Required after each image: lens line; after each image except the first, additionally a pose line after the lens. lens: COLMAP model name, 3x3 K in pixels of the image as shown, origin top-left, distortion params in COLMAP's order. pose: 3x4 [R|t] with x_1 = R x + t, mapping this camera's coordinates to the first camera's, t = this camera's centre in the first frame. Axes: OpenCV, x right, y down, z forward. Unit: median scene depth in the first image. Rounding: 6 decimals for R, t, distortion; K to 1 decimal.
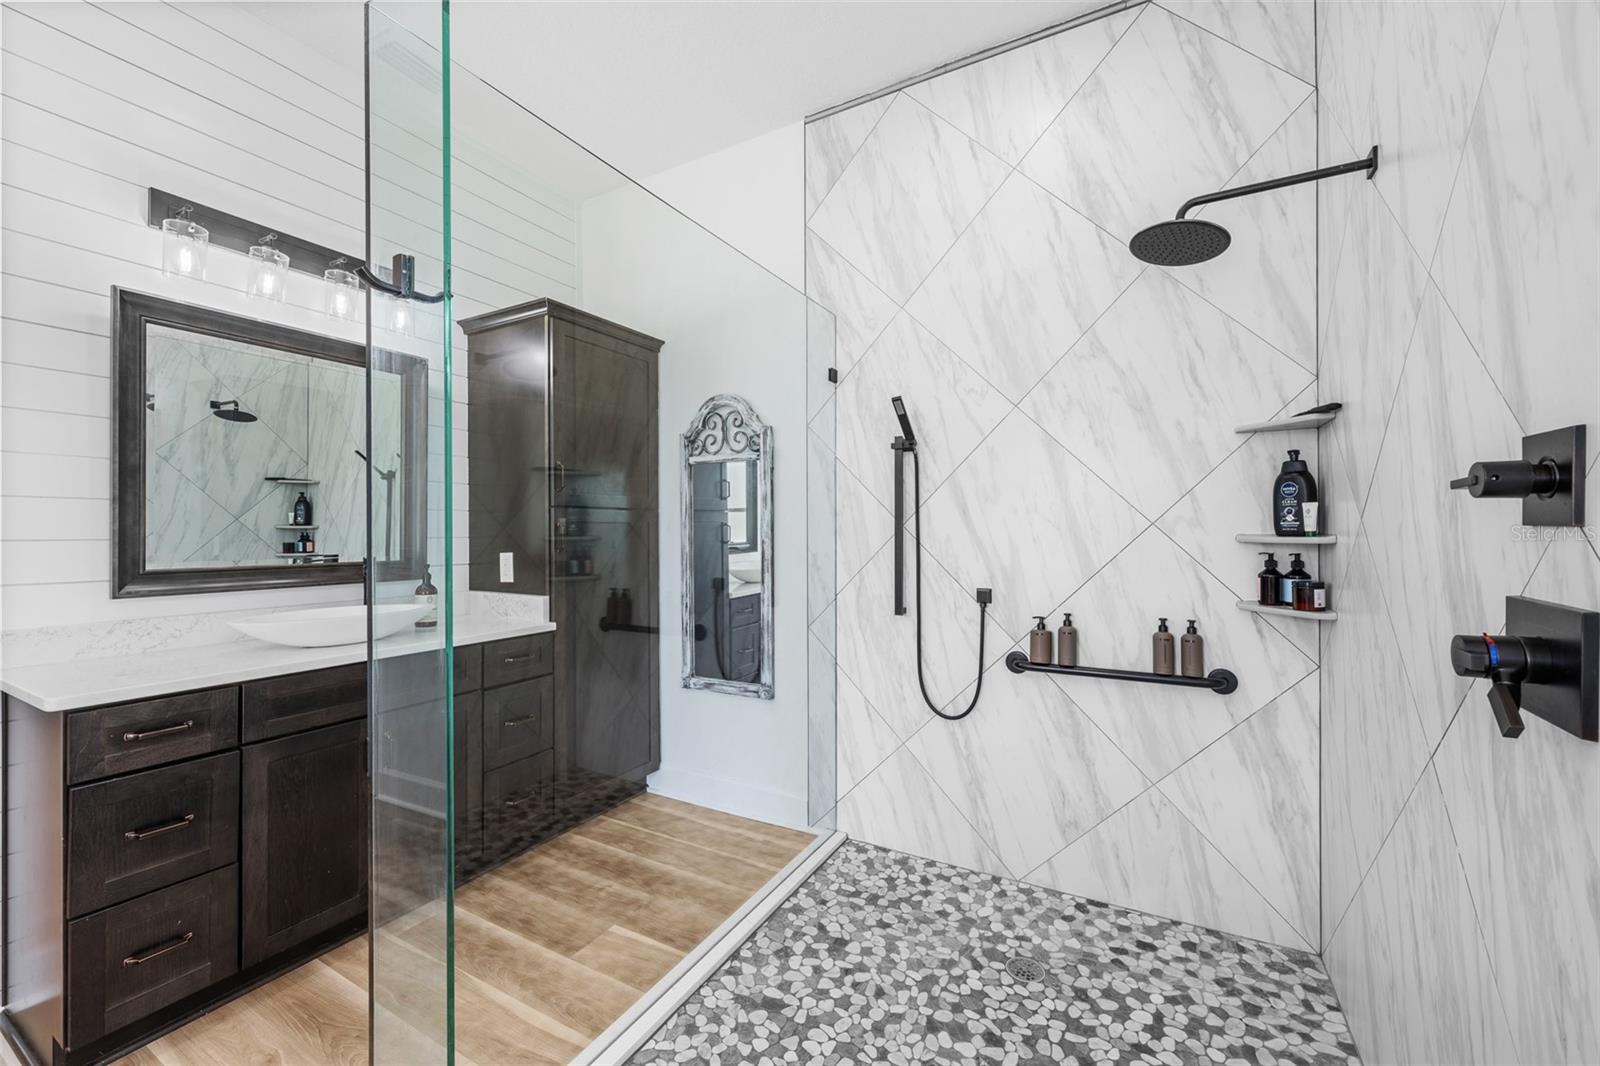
lens RADIAL K [[631.8, 0, 798.6], [0, 631.8, 530.7], [0, 0, 1]] dist [-0.001259, 0.000143]
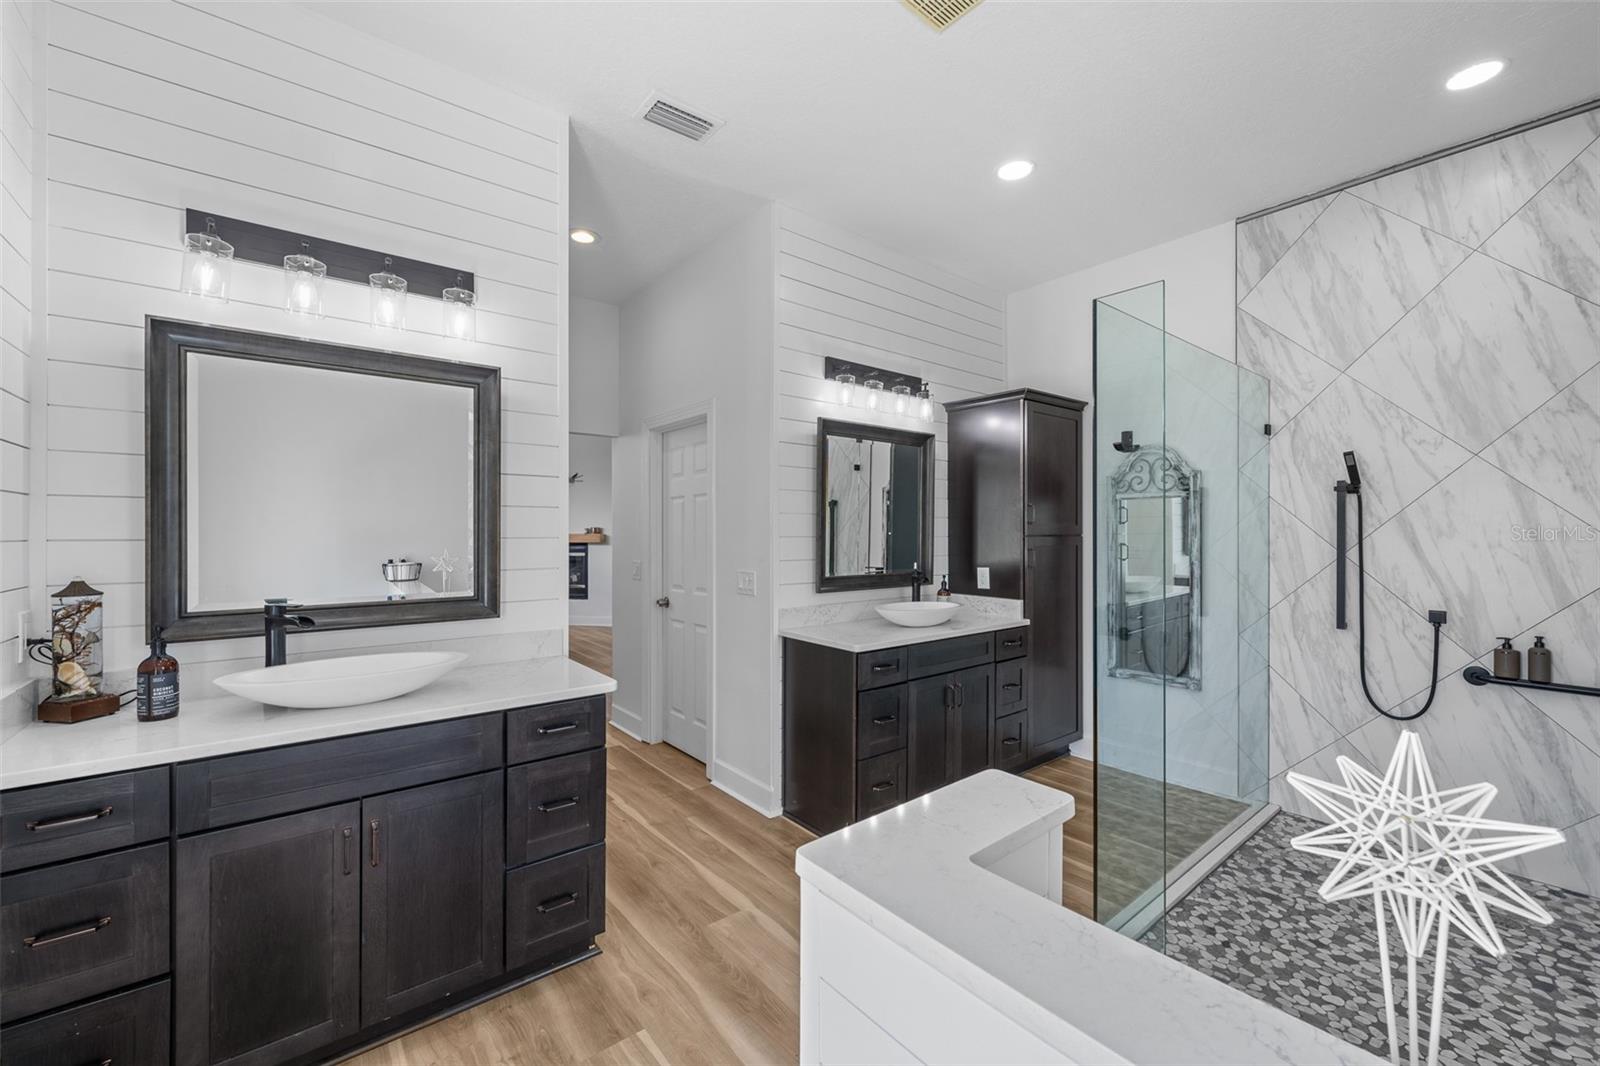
lens RADIAL K [[636.9, 0, 798.3], [0, 636.9, 530.7], [0, 0, 1]] dist [-0.001329, 0.000324]
pose [[0.927419, 0.002783, -0.374013, -0.381414], [-0.002650, 0.999996, 0.000870, -0.057229], [0.374014, 0.000184, 0.927423, -0.561557]]
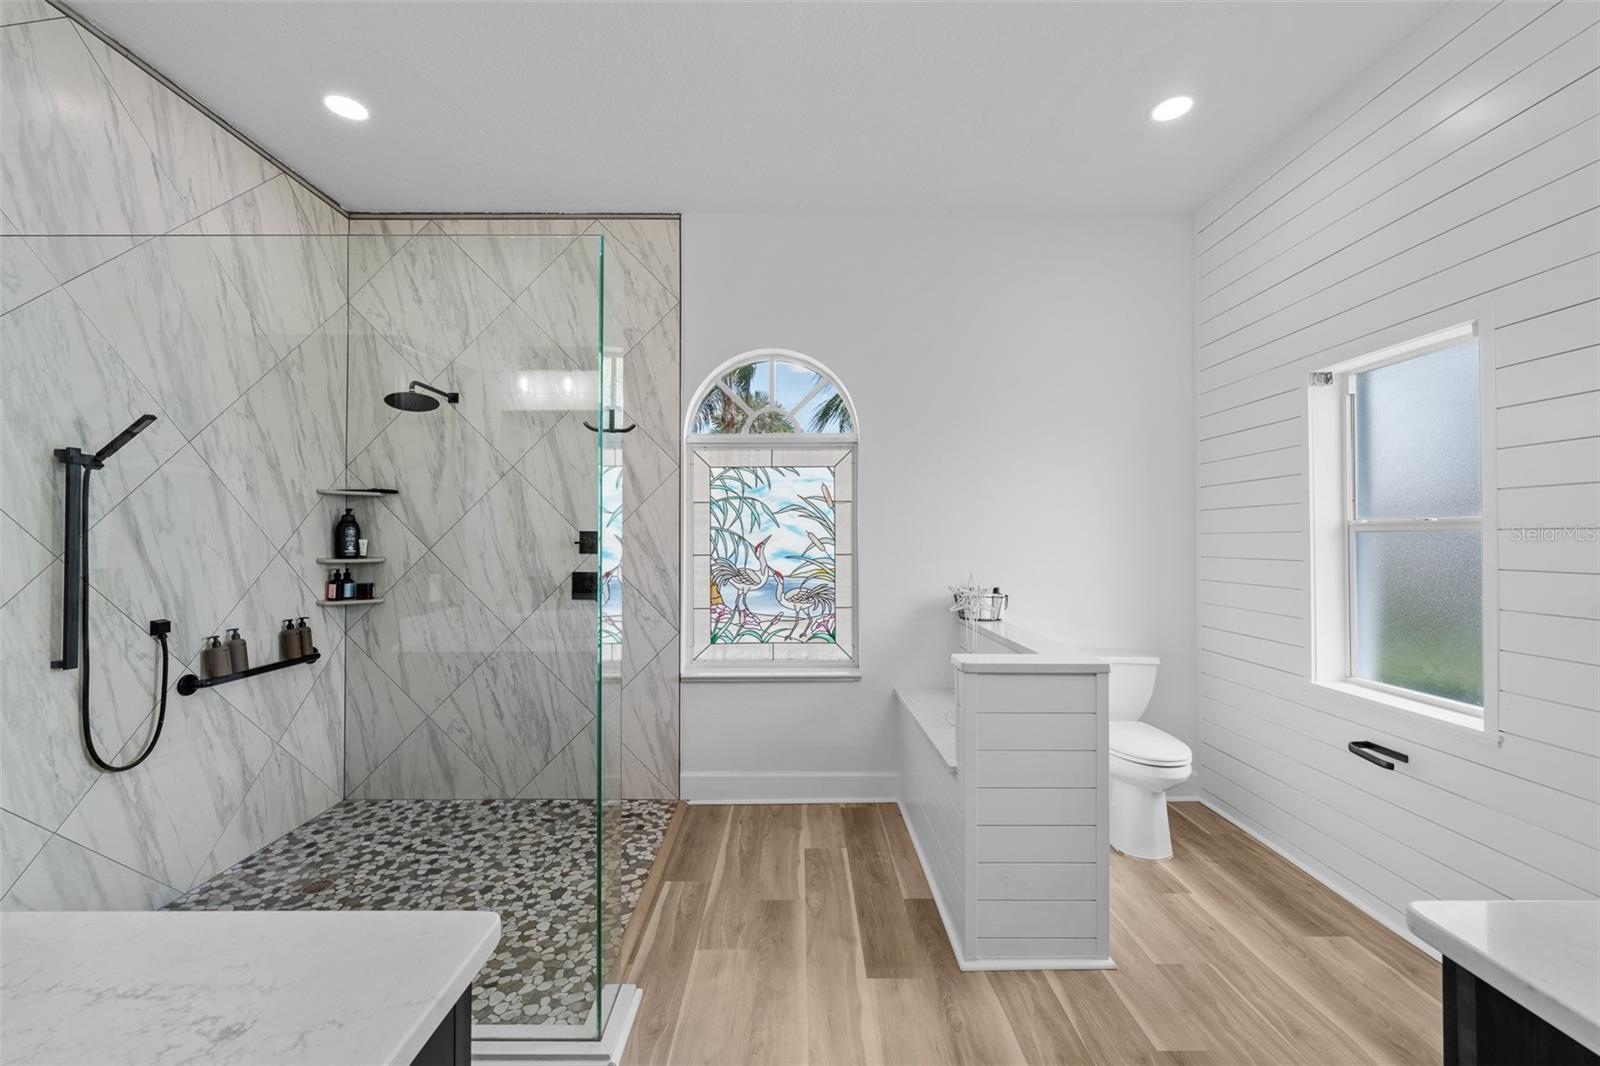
lens RADIAL K [[636.9, 0, 798.3], [0, 636.9, 530.7], [0, 0, 1]] dist [-0.001329, 0.000324]
pose [[-0.490166, 0.014497, 0.871509, -1.107382], [0.001605, 0.999875, -0.015729, -0.031457], [-0.871628, -0.006311, -0.490128, 0.648051]]
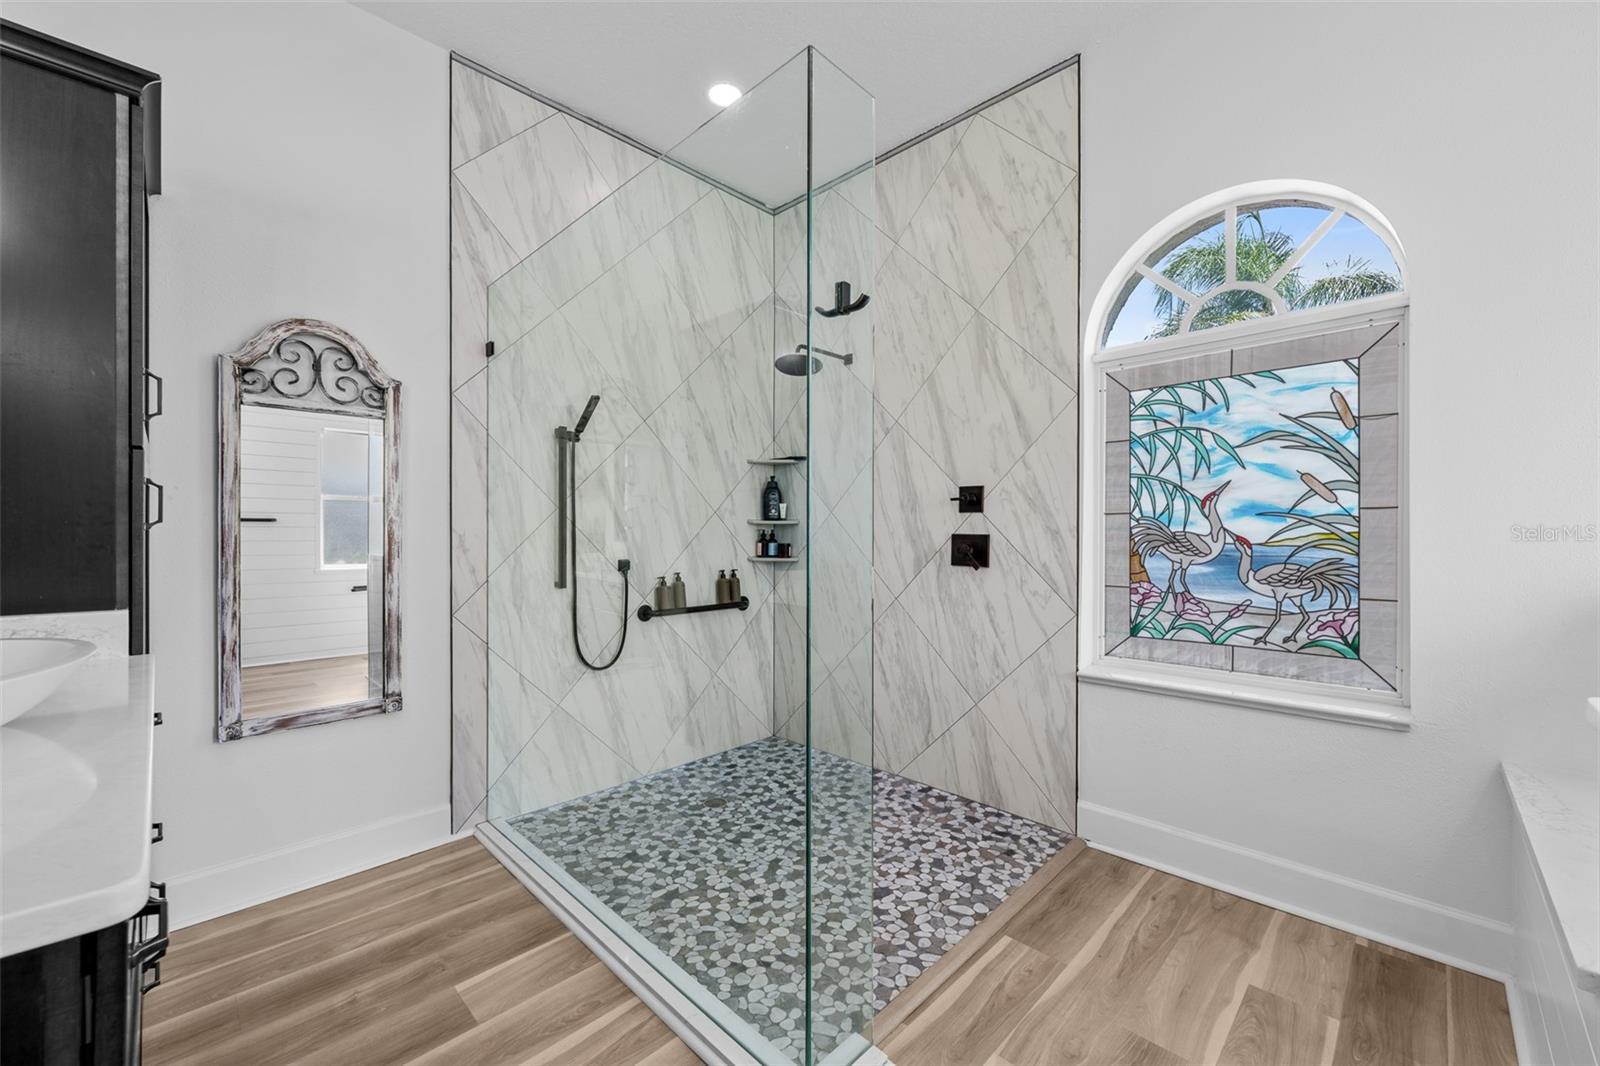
lens RADIAL K [[638.7, 0, 797.2], [0, 638.7, 534.6], [0, 0, 1]] dist [-0.000904, -0.000017]
pose [[0.270004, 0.000772, 0.962859, -0.886968], [-0.002899, 0.999996, 0.000011, 0.042369], [-0.962855, -0.002794, 0.270005, 0.333122]]
